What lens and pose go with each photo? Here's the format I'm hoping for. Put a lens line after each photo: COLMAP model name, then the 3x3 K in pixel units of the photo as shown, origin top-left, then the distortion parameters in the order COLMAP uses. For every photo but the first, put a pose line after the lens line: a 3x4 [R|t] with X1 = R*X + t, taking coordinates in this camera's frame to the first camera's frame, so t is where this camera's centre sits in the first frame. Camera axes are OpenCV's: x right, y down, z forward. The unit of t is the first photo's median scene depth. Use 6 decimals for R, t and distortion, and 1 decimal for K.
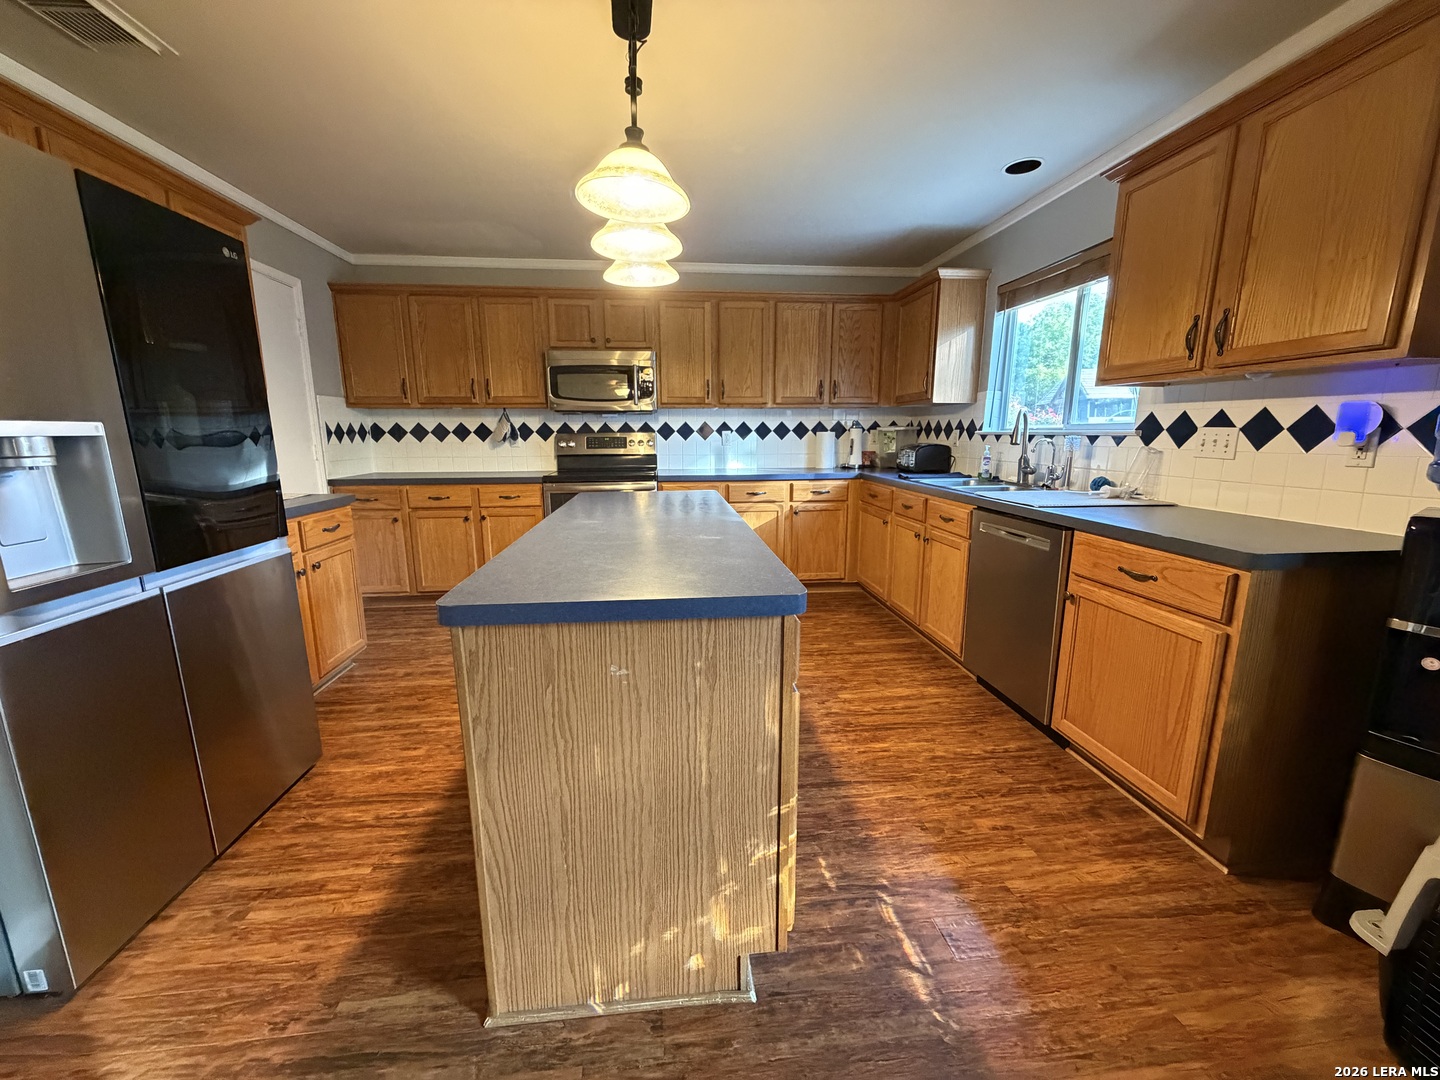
lens RADIAL K [[576.9, 0, 714.7], [0, 576.9, 543.6], [0, 0, 1]] dist [-0.002027, 0.001014]
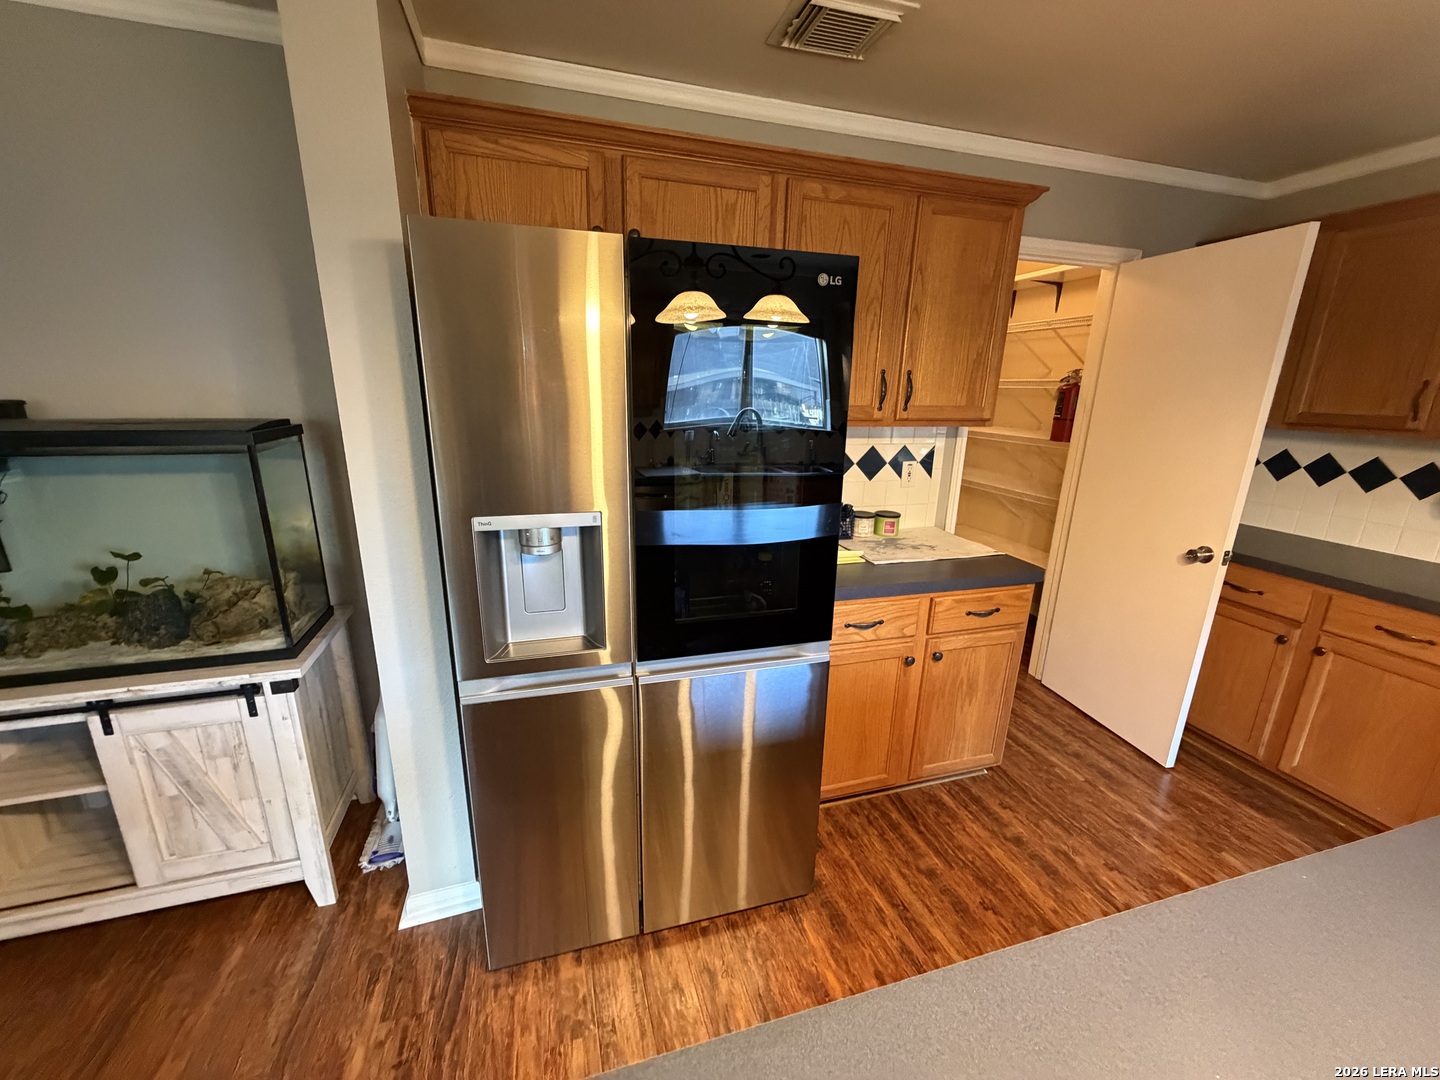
lens RADIAL K [[576.9, 0, 714.7], [0, 576.9, 543.6], [0, 0, 1]] dist [-0.002027, 0.001014]
pose [[0.194621, 0.266261, -0.944049, -0.055477], [-0.207041, 0.951919, 0.225798, -0.210605], [0.958779, 0.151511, 0.240390, 0.484909]]
